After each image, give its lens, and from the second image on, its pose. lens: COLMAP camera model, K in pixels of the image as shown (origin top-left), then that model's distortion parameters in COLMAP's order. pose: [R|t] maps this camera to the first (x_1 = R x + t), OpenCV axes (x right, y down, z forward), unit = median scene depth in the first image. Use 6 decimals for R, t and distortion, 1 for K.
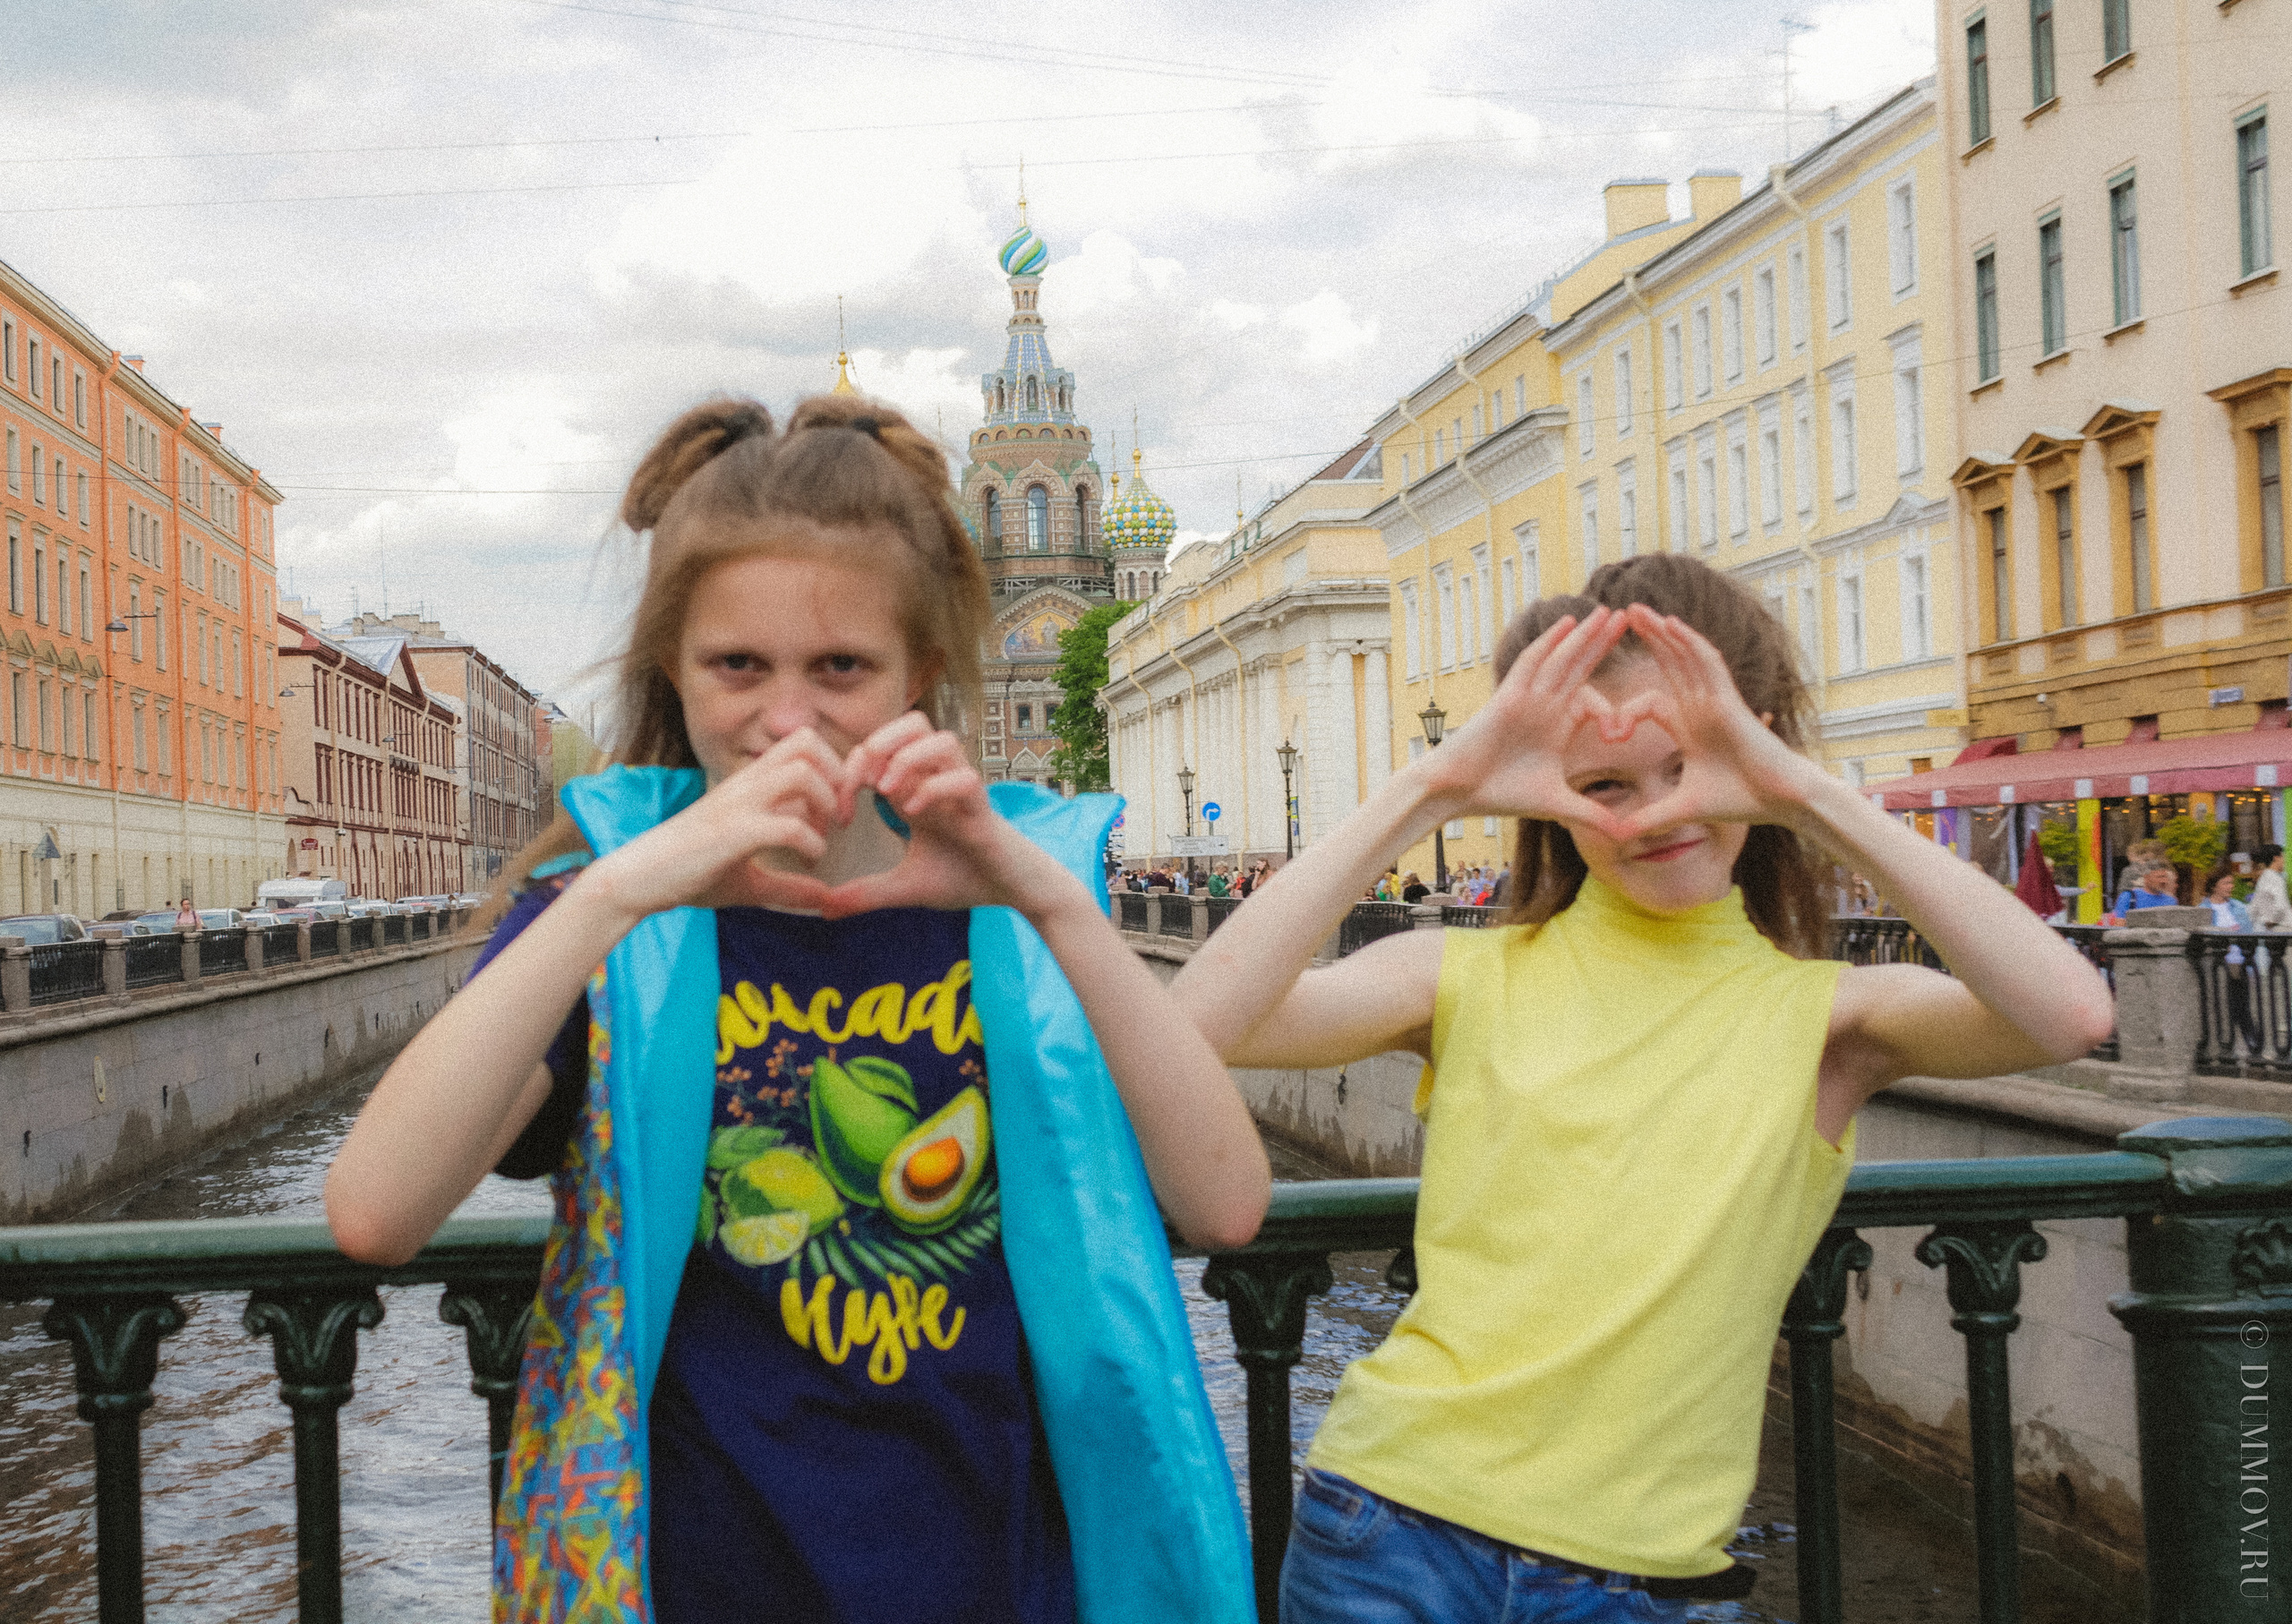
lens RADIAL K [[3485.6, 0, 1180.8], [0, 3485.6, 834.8], [0, 0, 1]] dist [-0.022777, 0.000000]
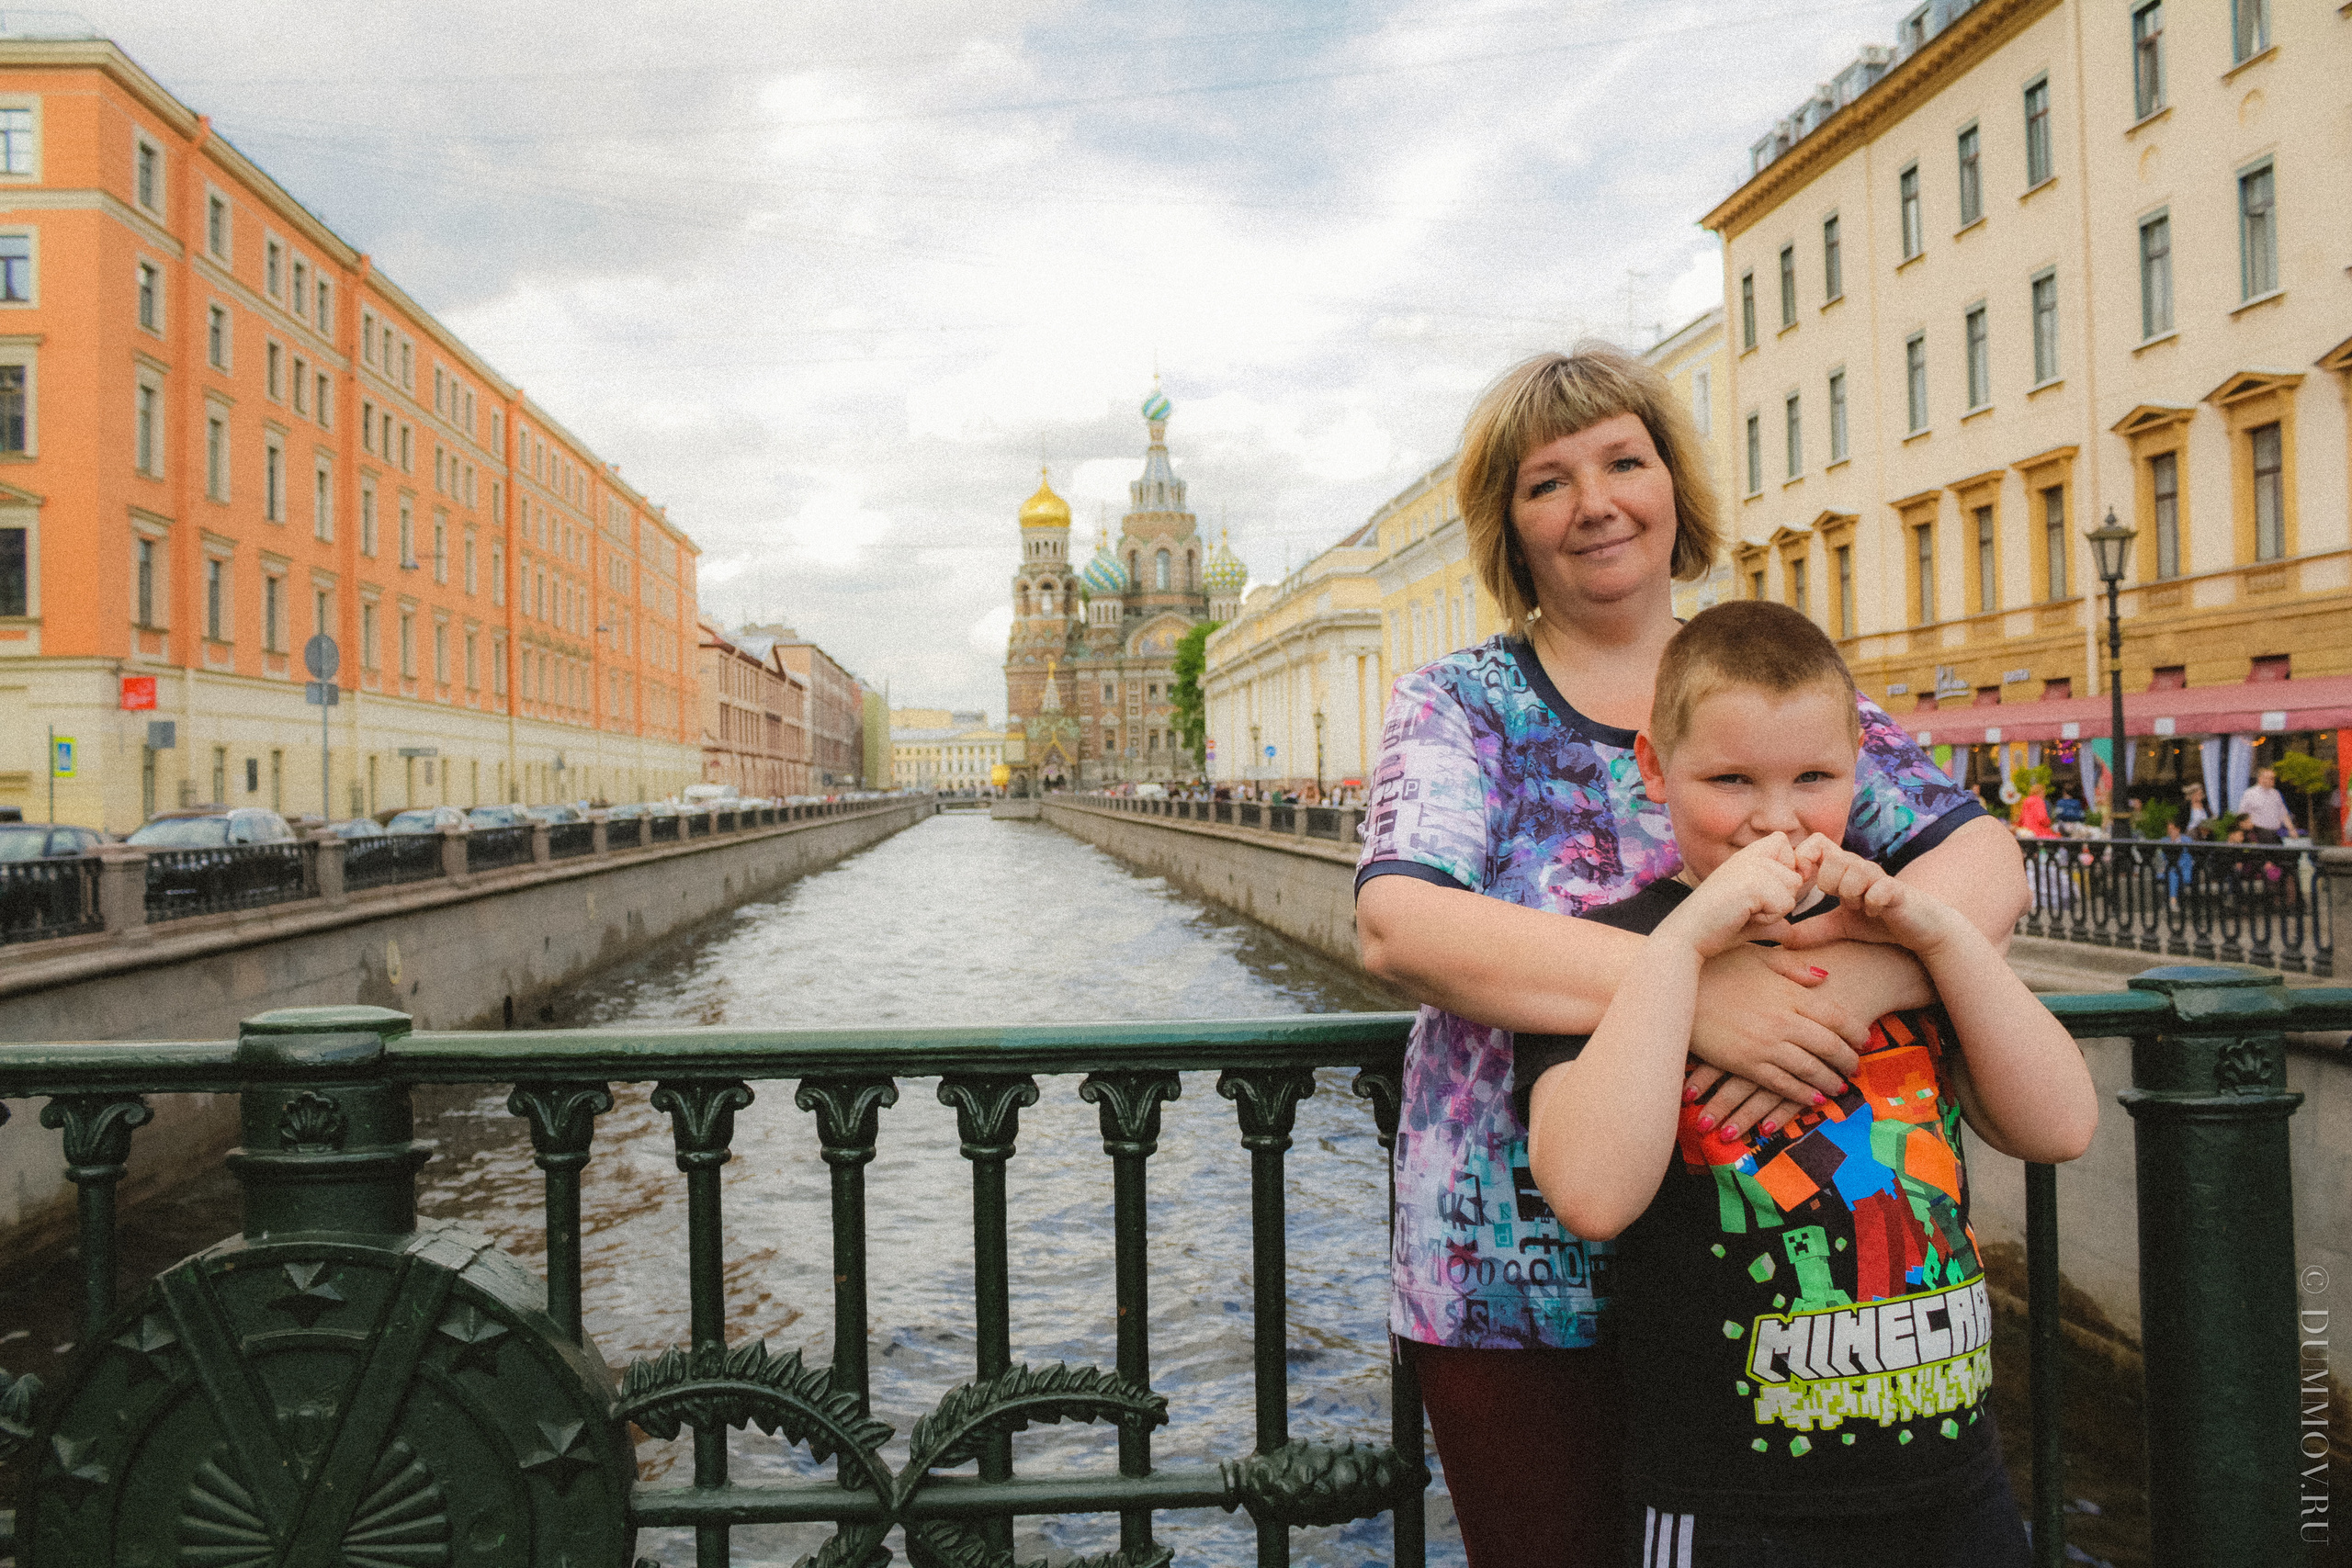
lens RADIAL K [[1990.2, 0, 1147.3], [0, 1990.2, 797.9], [0, 0, 1]] dist [-0.147024, 0.105832]
pose [[0.999887, 0.013841, -0.005781, -0.043396], [-0.013759, 0.999808, 0.013936, 0.002896], [0.005973, -0.013855, 0.999886, 0.076951]]
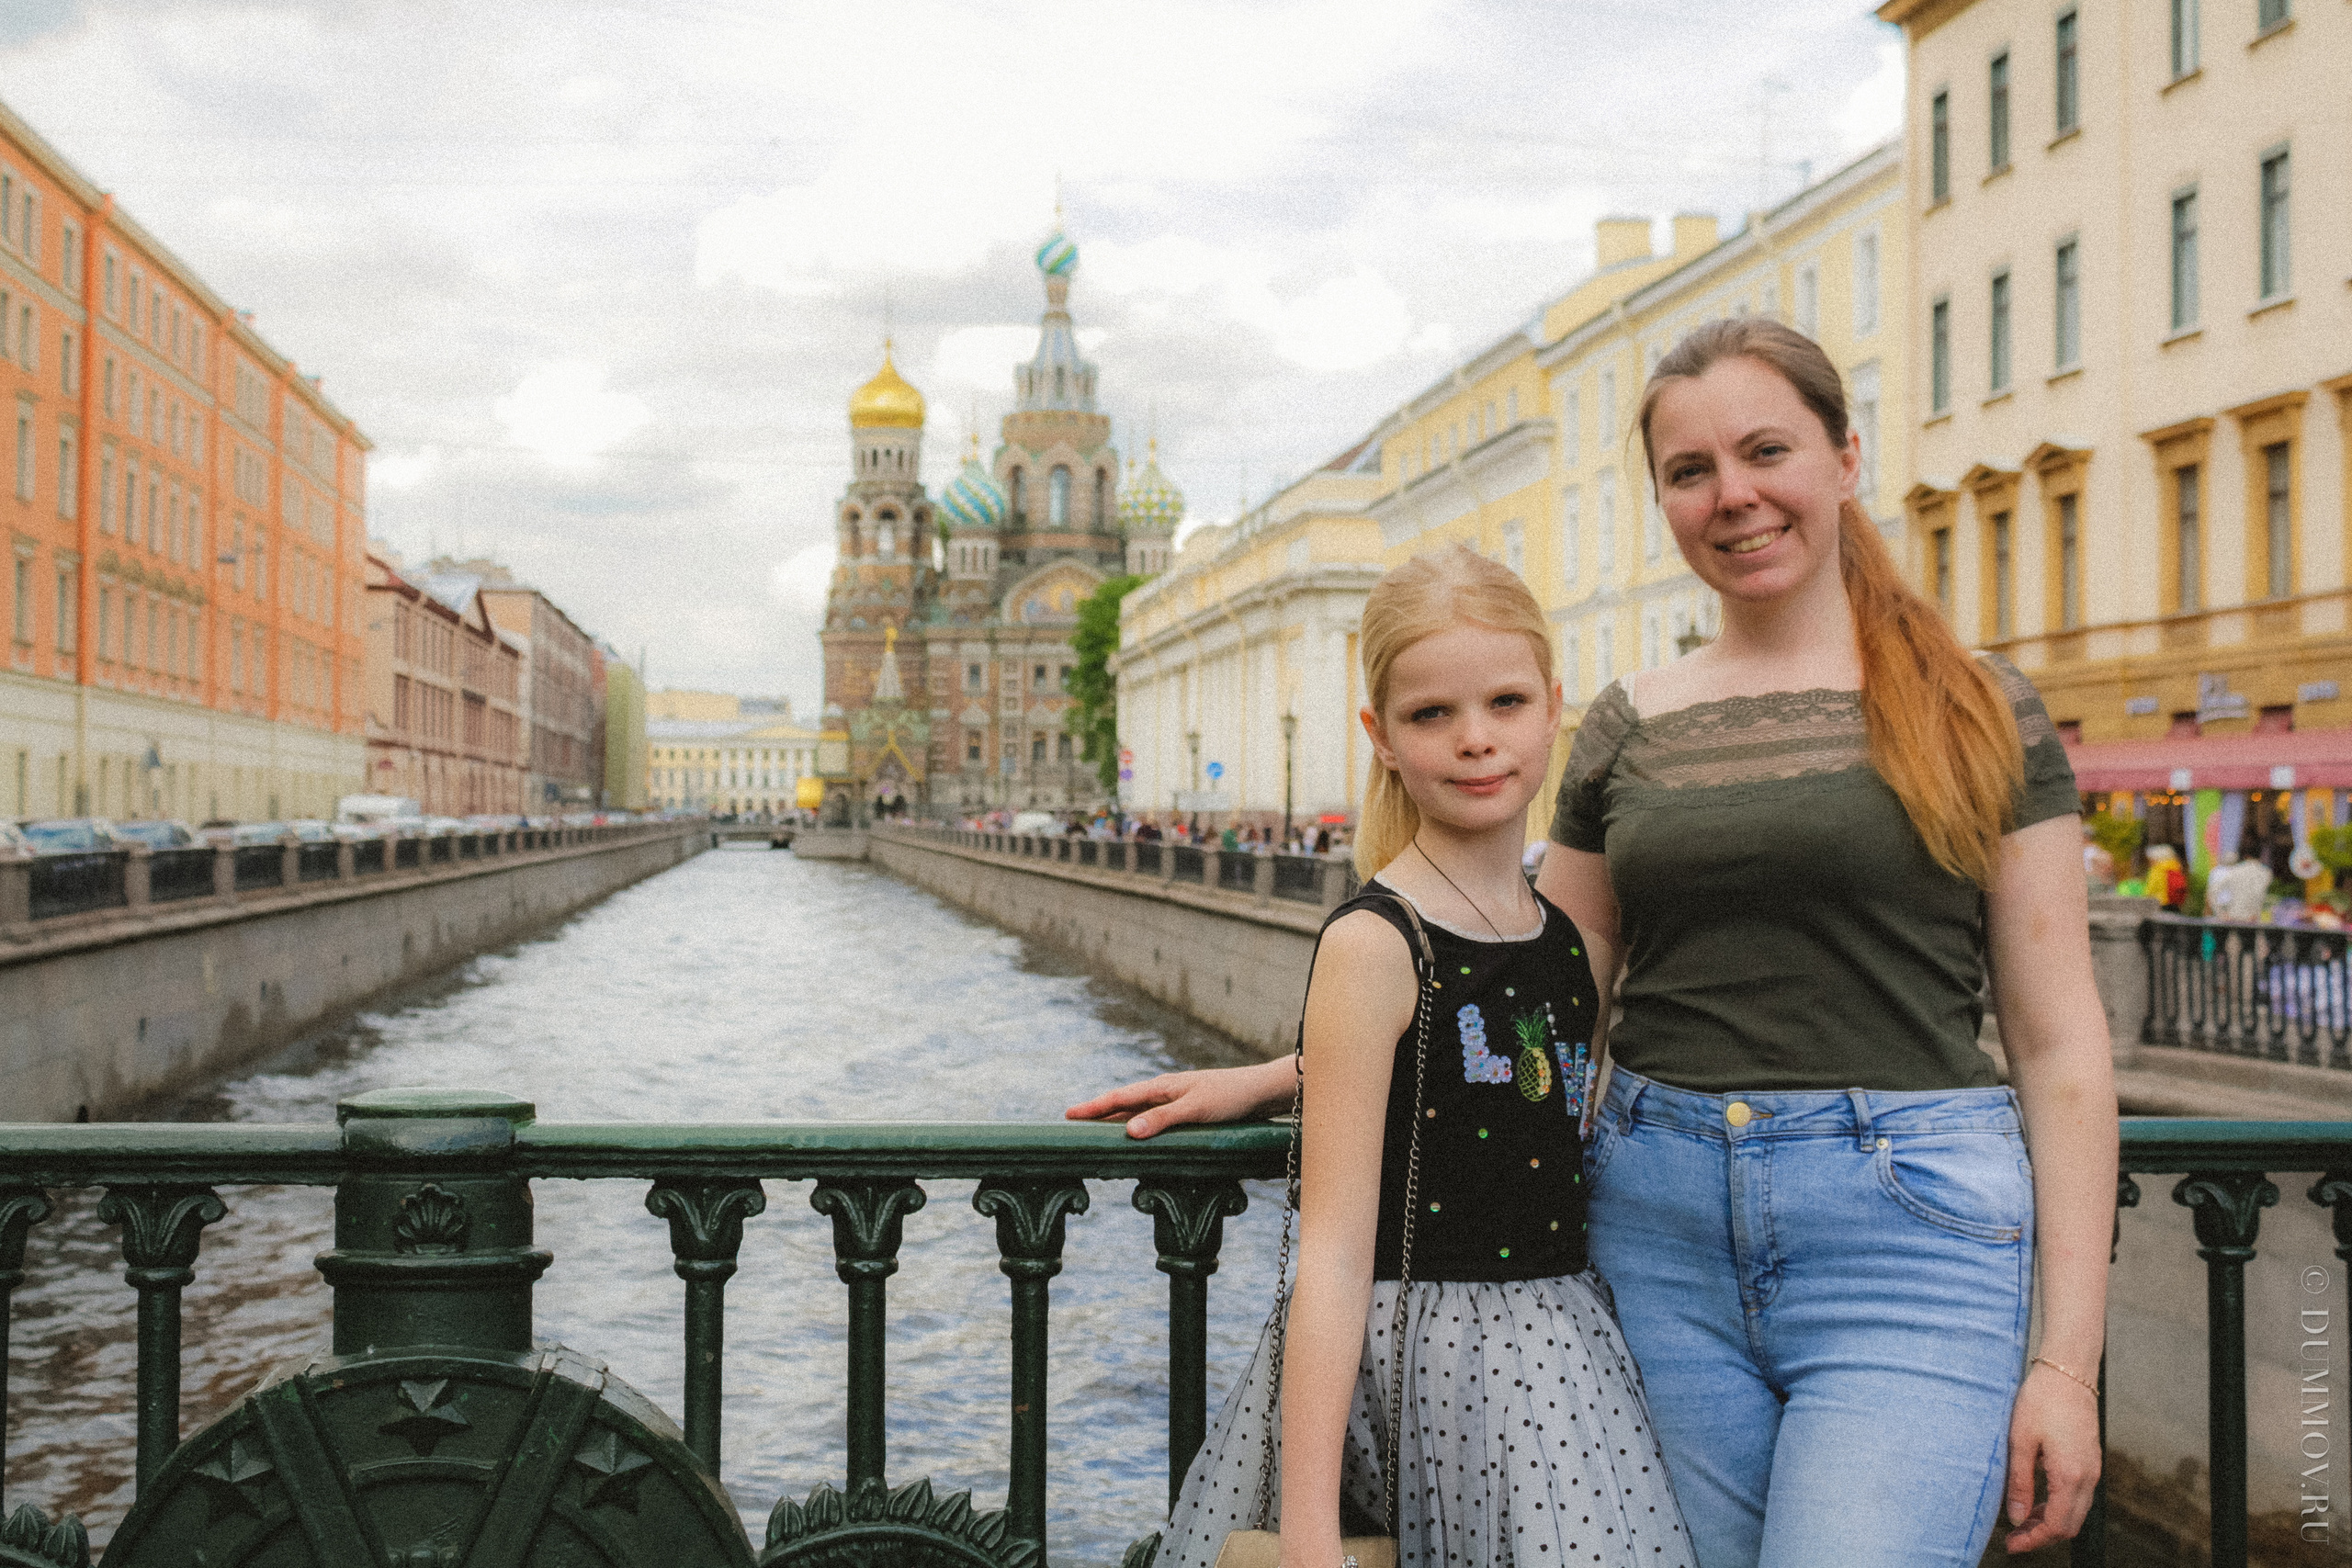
lens RADIAL K [[3337.7, 0, 990.7], [0, 3337.7, 762.9], [0, 0, 1]] dist [-0.037874, 0.000000]
pose [[0.998282, 0.041836, 0.041024, -0.106722], [-0.041756, 0.999124, -0.002809, -0.003079], [-0.041105, 0.001092, 0.999154, -0.050688]]
